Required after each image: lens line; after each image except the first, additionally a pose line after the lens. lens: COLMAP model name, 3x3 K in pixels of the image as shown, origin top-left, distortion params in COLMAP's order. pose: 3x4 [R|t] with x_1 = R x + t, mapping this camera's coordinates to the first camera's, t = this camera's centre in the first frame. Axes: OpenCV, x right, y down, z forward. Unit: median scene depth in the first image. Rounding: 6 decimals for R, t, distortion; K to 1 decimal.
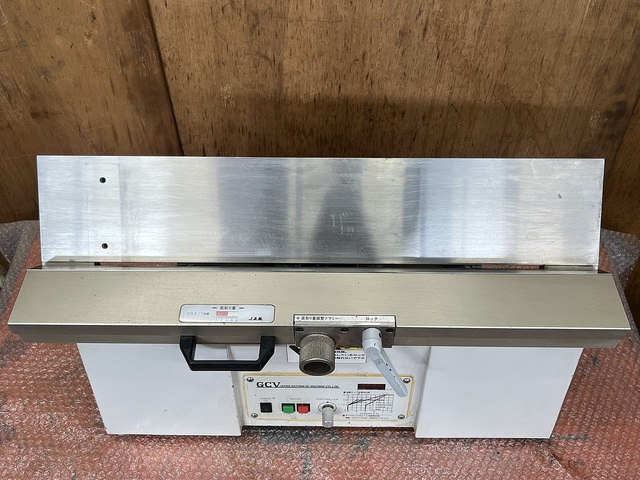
lens RADIAL K [[627.5, 0, 320.0], [0, 627.5, 240.0], [0, 0, 1]] dist [0.019956, 0.006110]
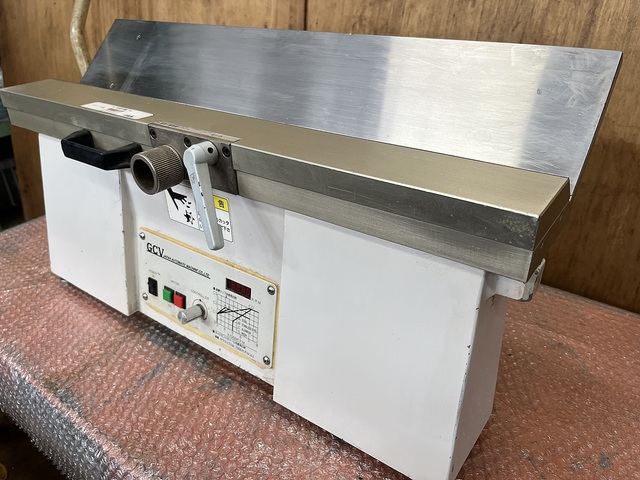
lens RADIAL K [[500.8, 0, 320.0], [0, 500.8, 240.0], [0, 0, 1]] dist [0.007077, -0.011945]
pose [[0.814680, 0.267767, -0.514390, 0.458875], [-0.441465, 0.861542, -0.250706, 0.282881], [0.376038, 0.431330, 0.820091, 0.473449]]
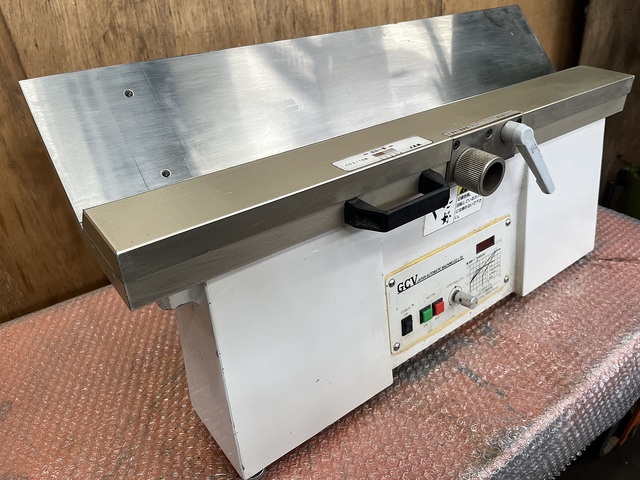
lens RADIAL K [[500.8, 0, 320.0], [0, 500.8, 240.0], [0, 0, 1]] dist [0.007077, -0.011945]
pose [[0.787363, -0.330755, 0.520251, -0.478190], [0.487376, 0.850739, -0.196742, 0.244991], [-0.377525, 0.408465, 0.831042, 0.453537]]
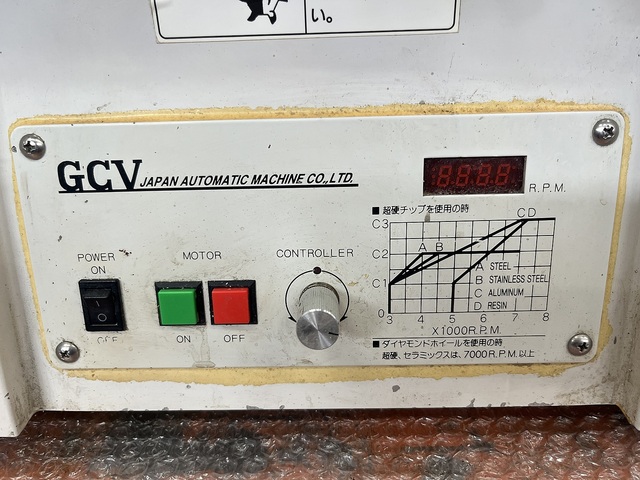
lens RADIAL K [[500.8, 0, 320.0], [0, 500.8, 240.0], [0, 0, 1]] dist [0.007077, -0.011945]
pose [[0.999666, -0.020731, -0.015406, 0.016980], [0.012049, 0.901892, -0.431793, 0.339176], [0.022846, 0.431463, 0.901841, 0.783526]]
